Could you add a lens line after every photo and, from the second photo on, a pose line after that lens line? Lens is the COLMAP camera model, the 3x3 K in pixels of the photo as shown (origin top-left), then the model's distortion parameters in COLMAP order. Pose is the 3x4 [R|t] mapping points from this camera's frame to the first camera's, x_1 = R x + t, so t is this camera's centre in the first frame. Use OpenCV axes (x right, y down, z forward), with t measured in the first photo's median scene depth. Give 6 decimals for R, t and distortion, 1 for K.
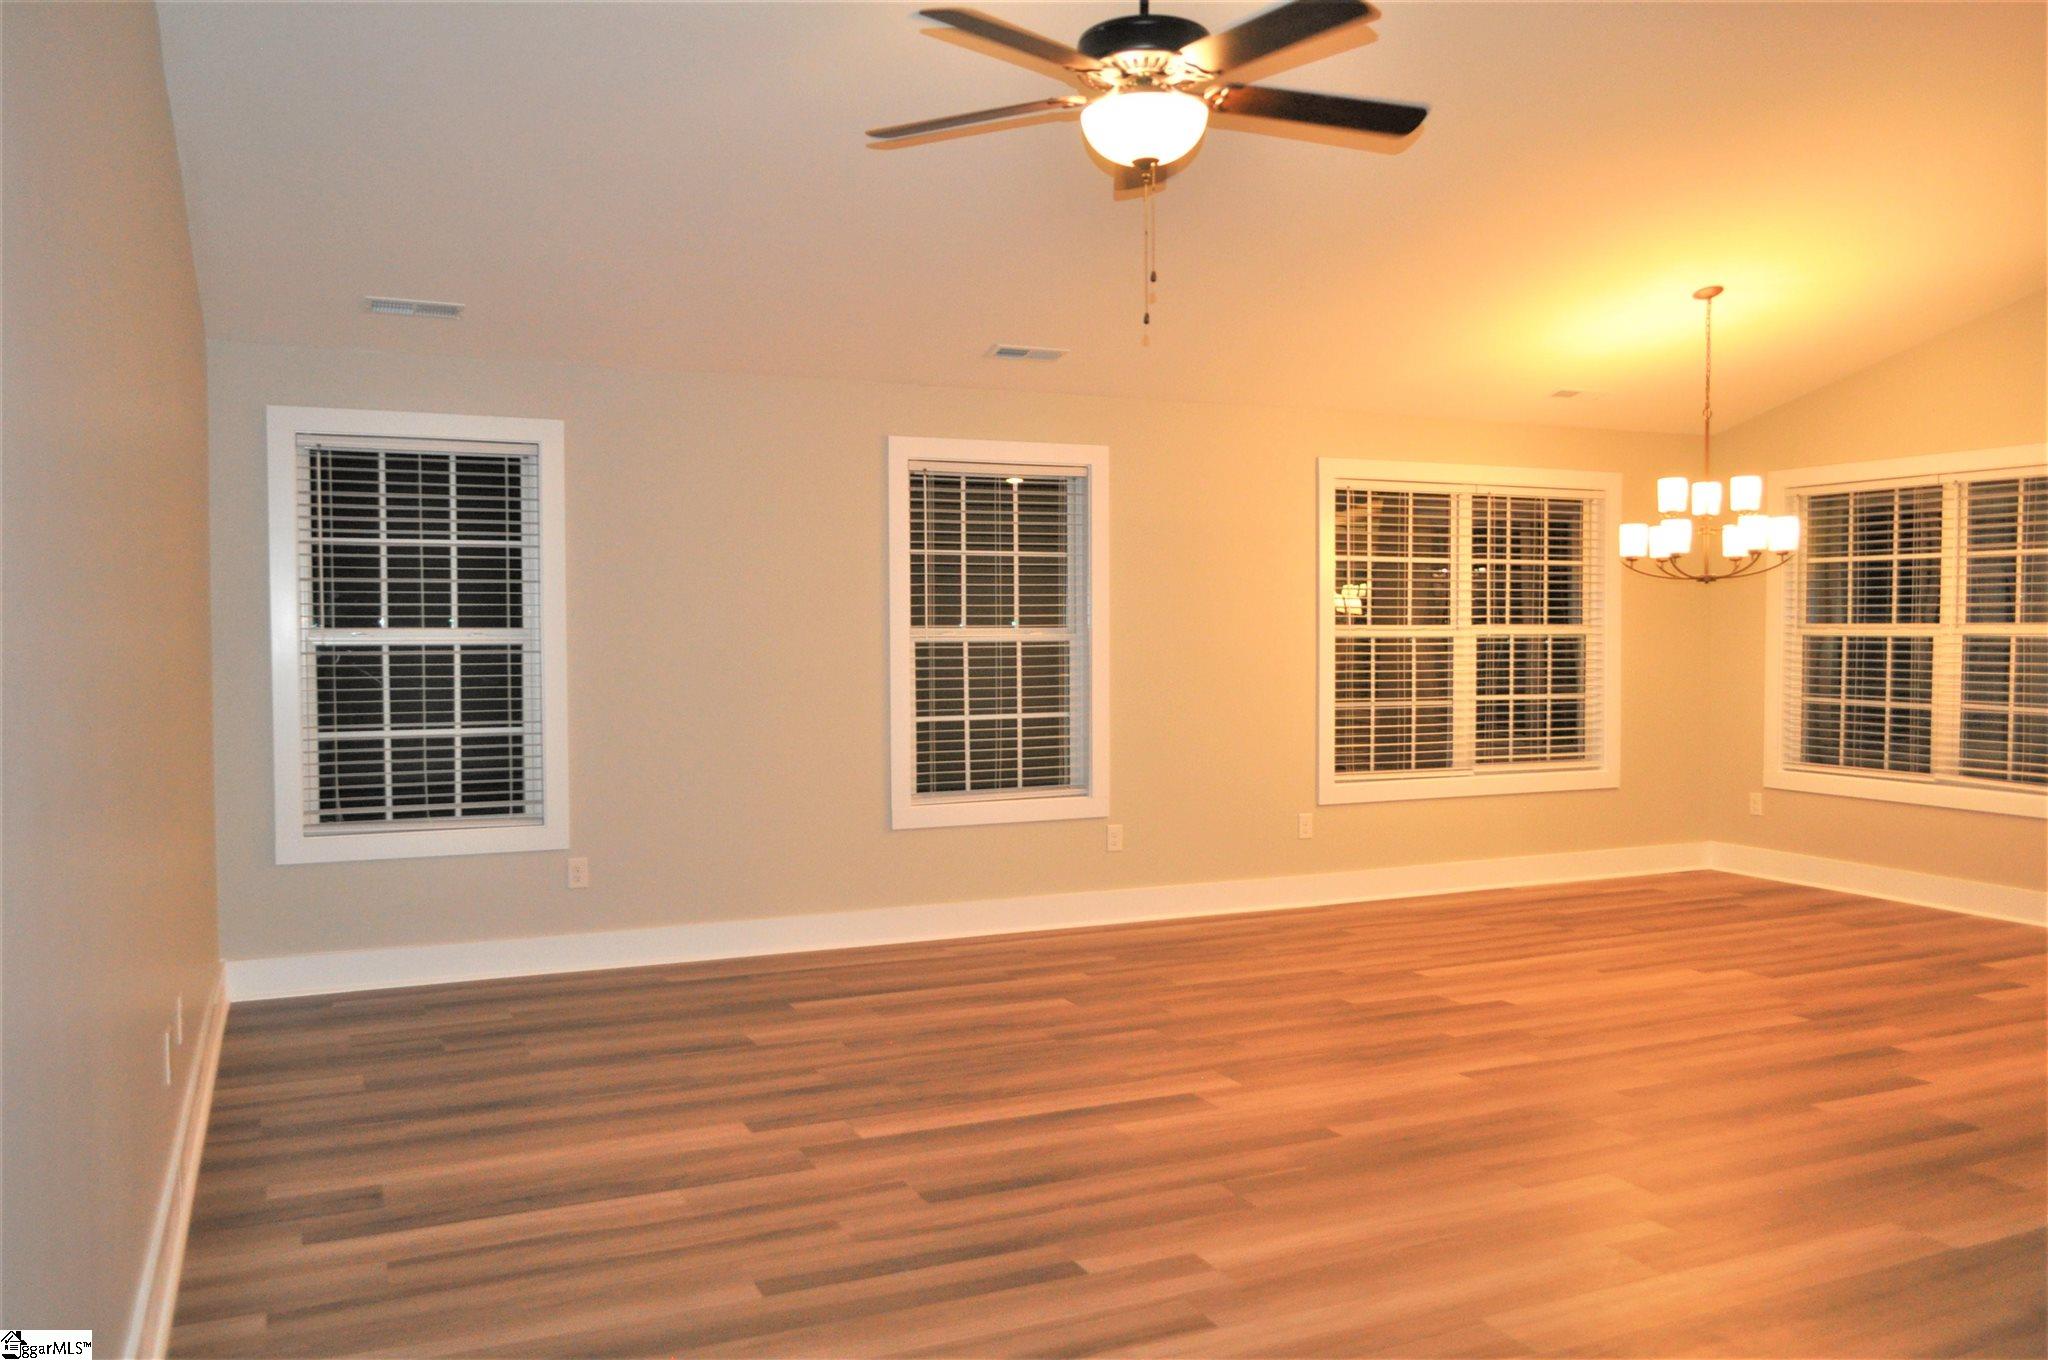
lens RADIAL K [[1602.6, 0, 1022.5], [0, 1602.6, 688.1], [0, 0, 1]] dist [-0.003378, -0.003273]
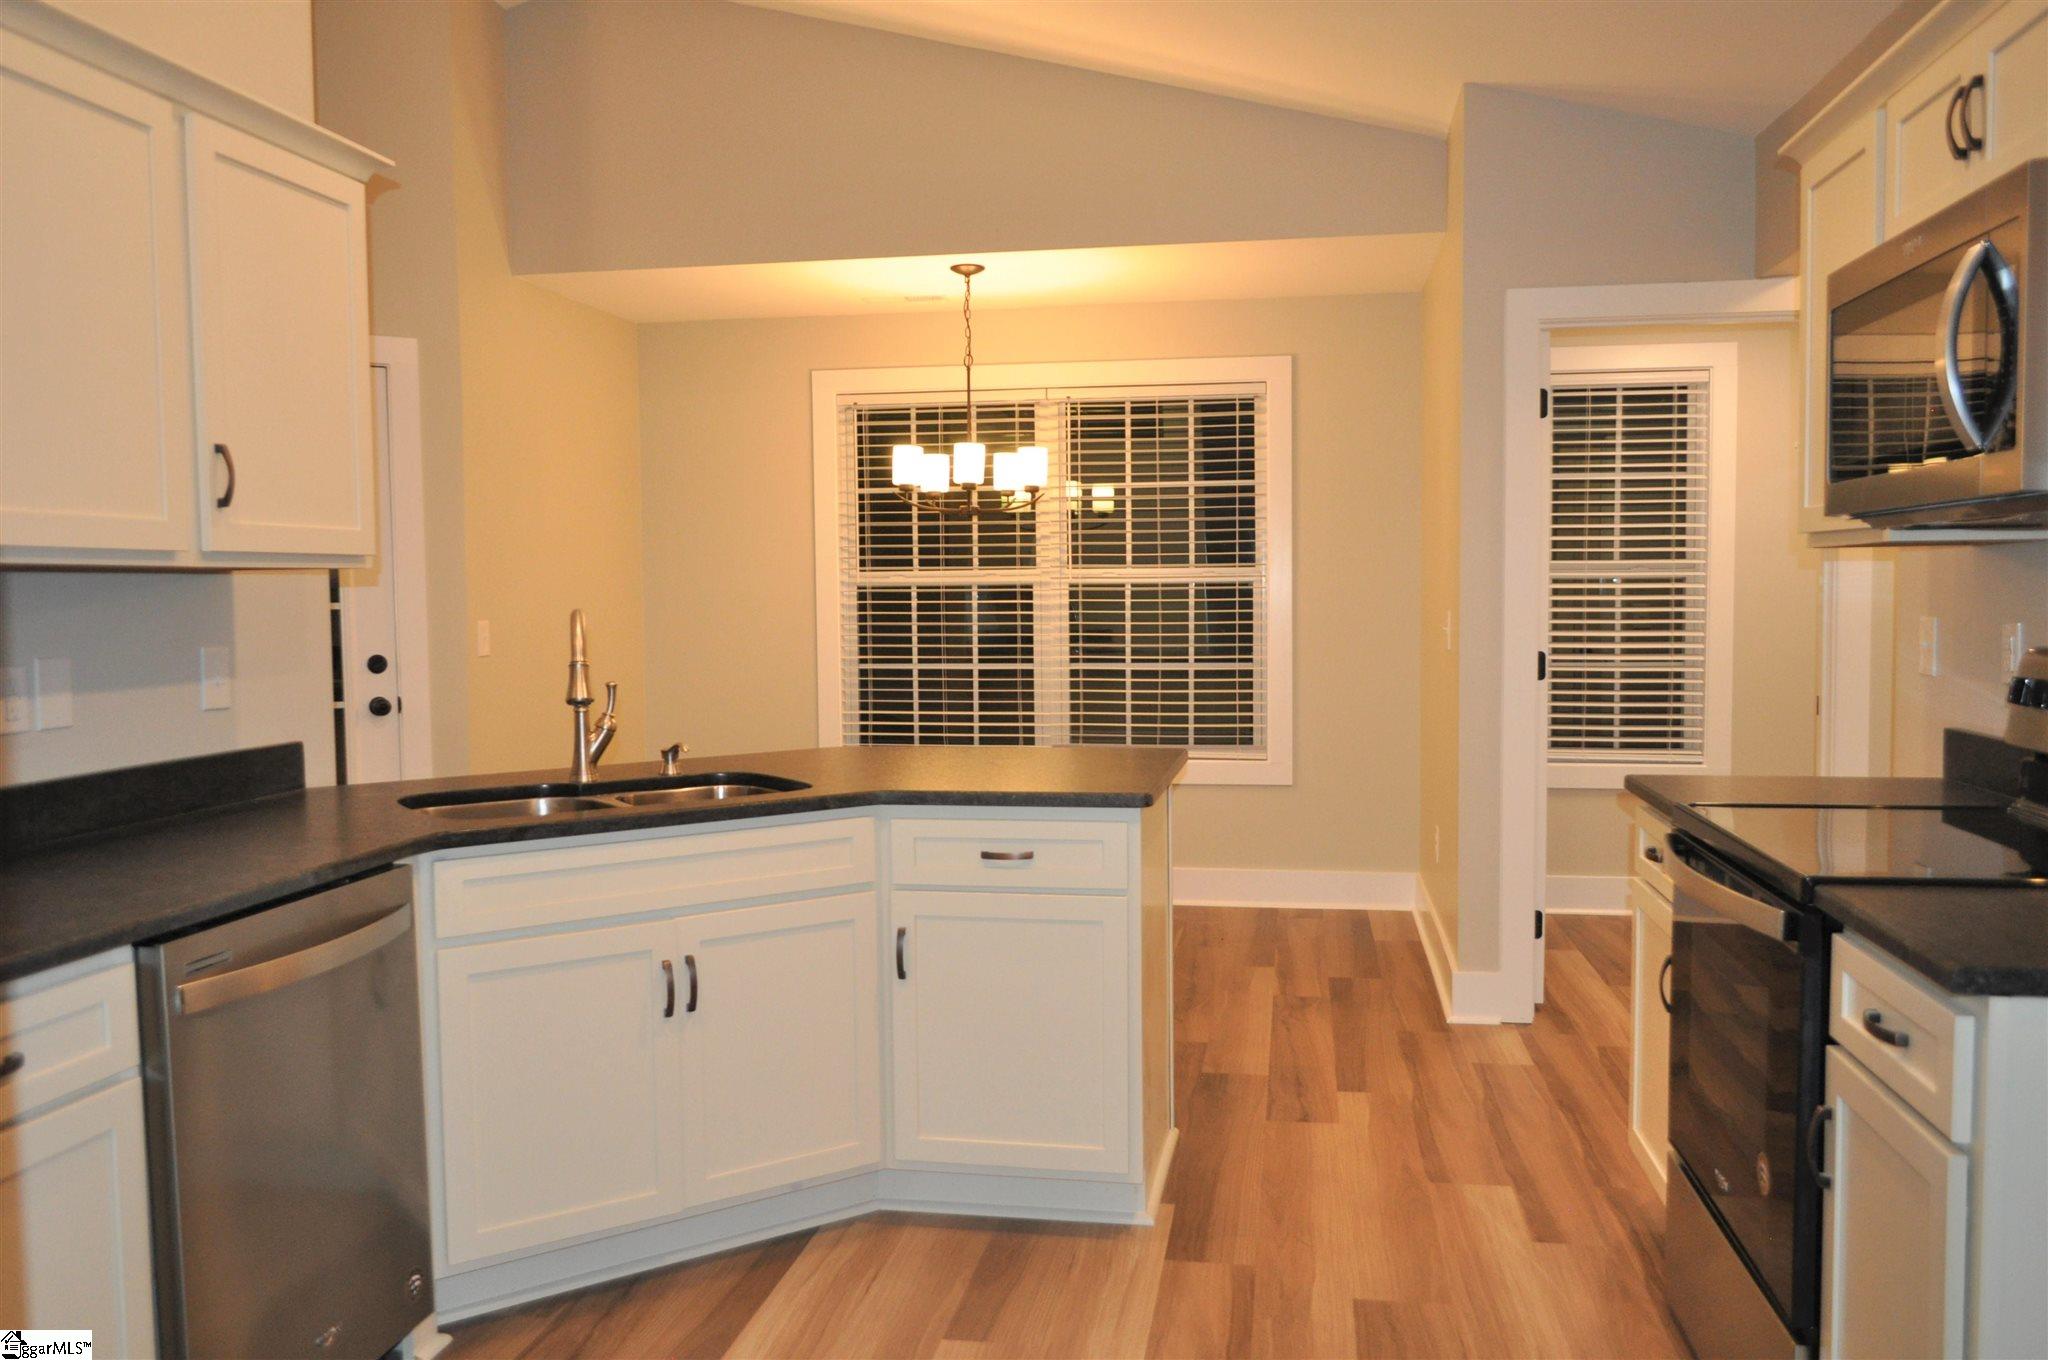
lens RADIAL K [[1630.6, 0, 1024.0], [0, 1630.6, 680.0], [0, 0, 1]] dist [-0.007460, -0.002078]
pose [[0.828712, 0.033114, -0.558695, 0.875673], [-0.014080, 0.999166, 0.038336, -0.017184], [0.559499, -0.023903, 0.828486, 0.393324]]
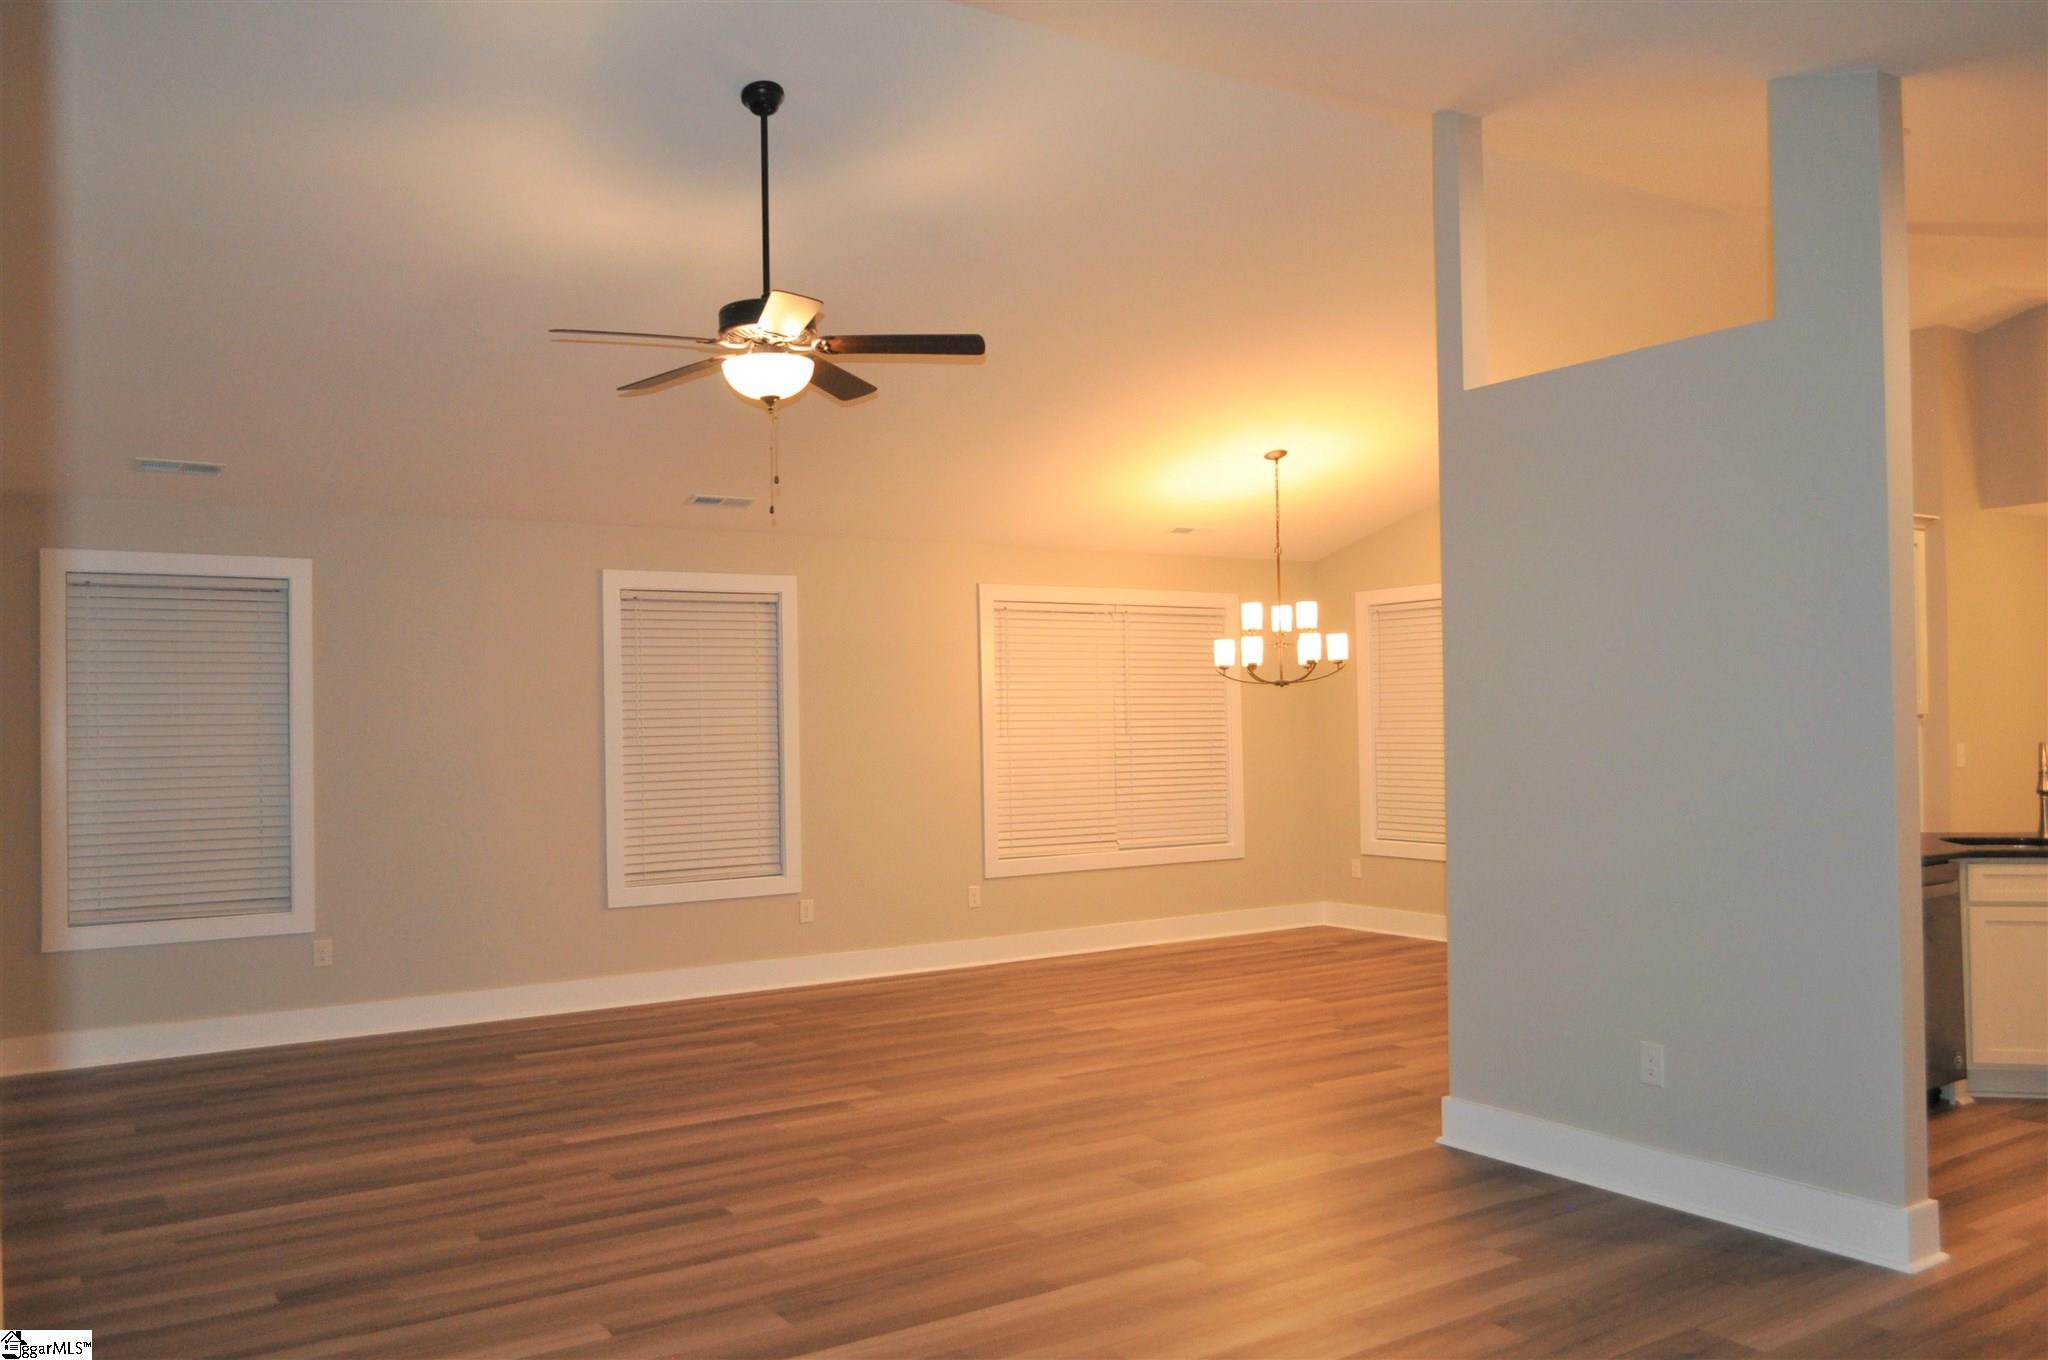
lens RADIAL K [[1607.7, 0, 1024.0], [0, 1607.7, 680.0], [0, 0, 1]] dist [0.001138, -0.004558]
pose [[0.988353, -0.011841, 0.151717, 0.041799], [0.021761, 0.997720, -0.063892, 0.004535], [-0.150614, 0.066449, 0.986357, -0.201263]]
